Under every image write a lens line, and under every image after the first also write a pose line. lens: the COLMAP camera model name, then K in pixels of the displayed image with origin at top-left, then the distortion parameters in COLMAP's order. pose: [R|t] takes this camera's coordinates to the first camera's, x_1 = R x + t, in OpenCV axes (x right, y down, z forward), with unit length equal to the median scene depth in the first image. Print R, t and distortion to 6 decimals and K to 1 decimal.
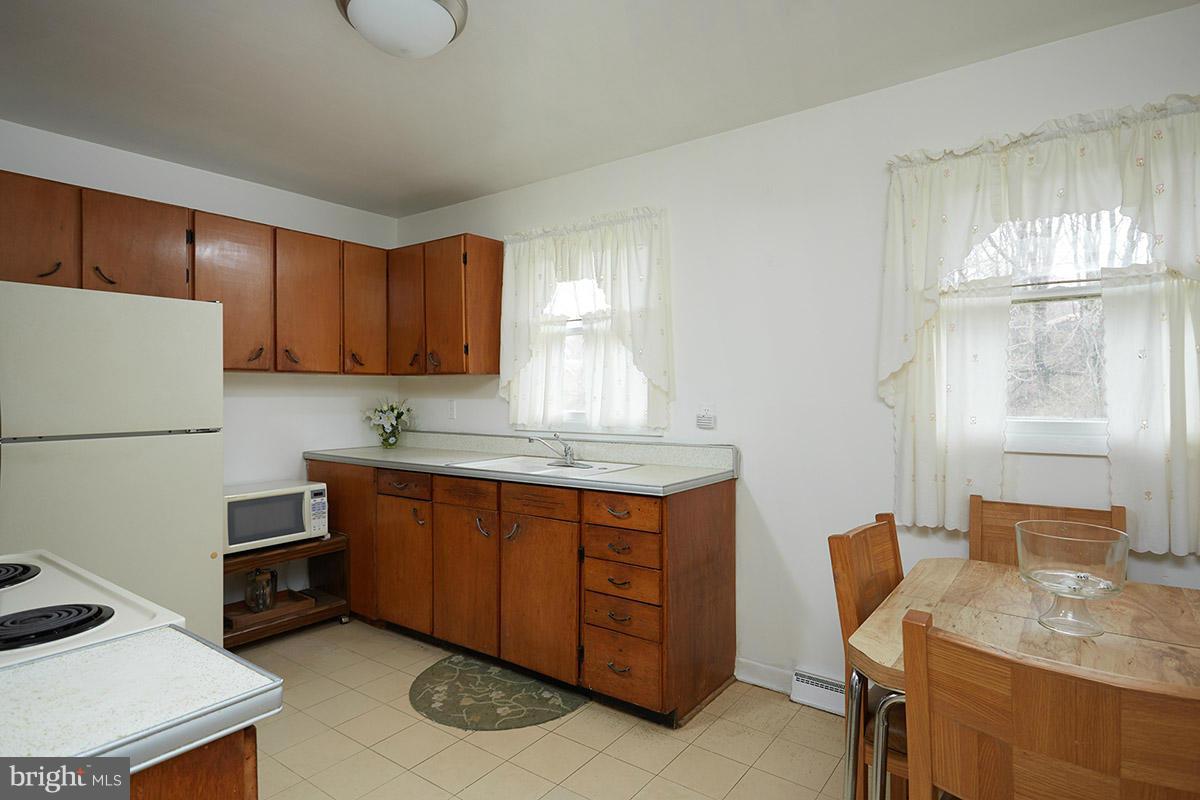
lens RADIAL K [[623.0, 0, 597.3], [0, 623.0, 396.4], [0, 0, 1]] dist [0.000867, 0.000105]
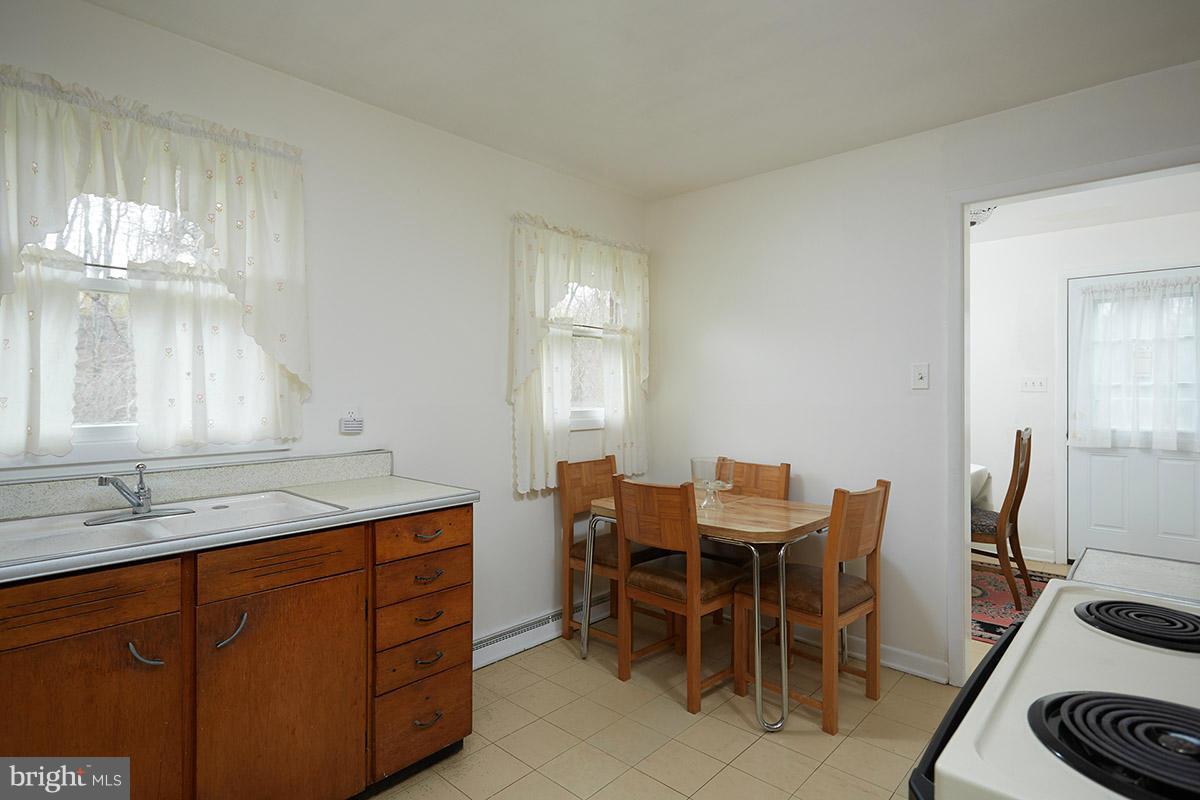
lens RADIAL K [[623.0, 0, 599.2], [0, 623.0, 396.9], [0, 0, 1]] dist [0.000867, 0.000105]
pose [[0.103625, -0.006176, 0.994597, -0.746935], [0.006073, 0.999966, 0.005577, -0.003192], [-0.994598, 0.005462, 0.103659, 0.654595]]
